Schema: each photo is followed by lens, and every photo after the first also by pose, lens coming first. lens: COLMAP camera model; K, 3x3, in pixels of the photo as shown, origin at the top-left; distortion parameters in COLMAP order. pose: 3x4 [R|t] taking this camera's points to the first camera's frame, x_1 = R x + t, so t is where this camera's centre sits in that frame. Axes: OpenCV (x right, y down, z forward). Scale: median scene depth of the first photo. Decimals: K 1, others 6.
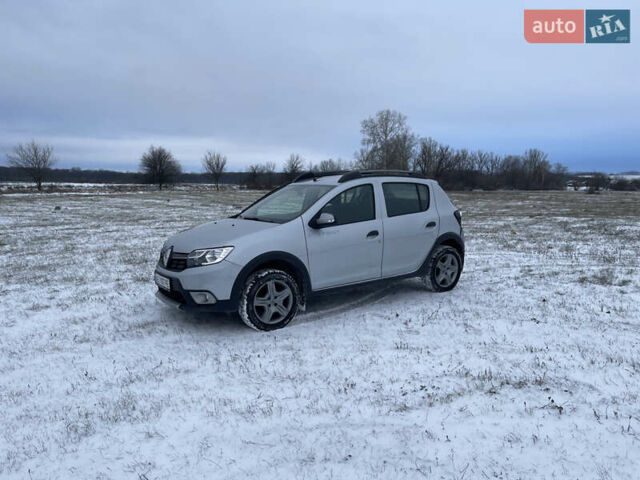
lens RADIAL K [[476.5, 0, 319.5], [0, 476.5, 237.5], [0, 0, 1]] dist [-0.015596, -0.006261]
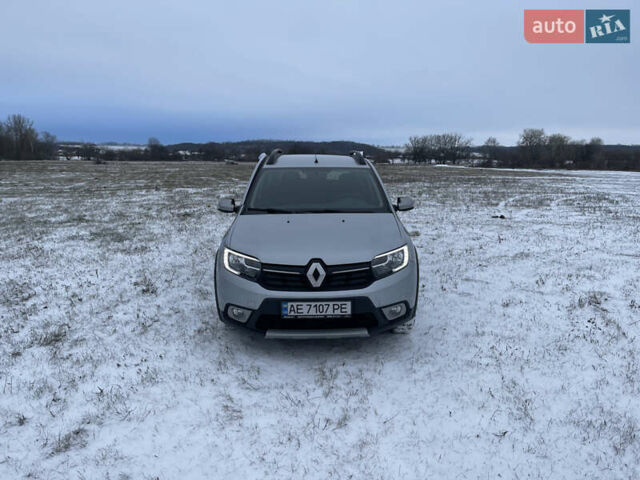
lens RADIAL K [[476.5, 0, 318.0], [0, 476.5, 243.3], [0, 0, 1]] dist [-0.015596, -0.006261]
pose [[0.562559, -0.135670, 0.815550, -0.943341], [0.074438, 0.990749, 0.113468, -0.087661], [-0.823399, -0.003124, 0.567454, 0.638881]]
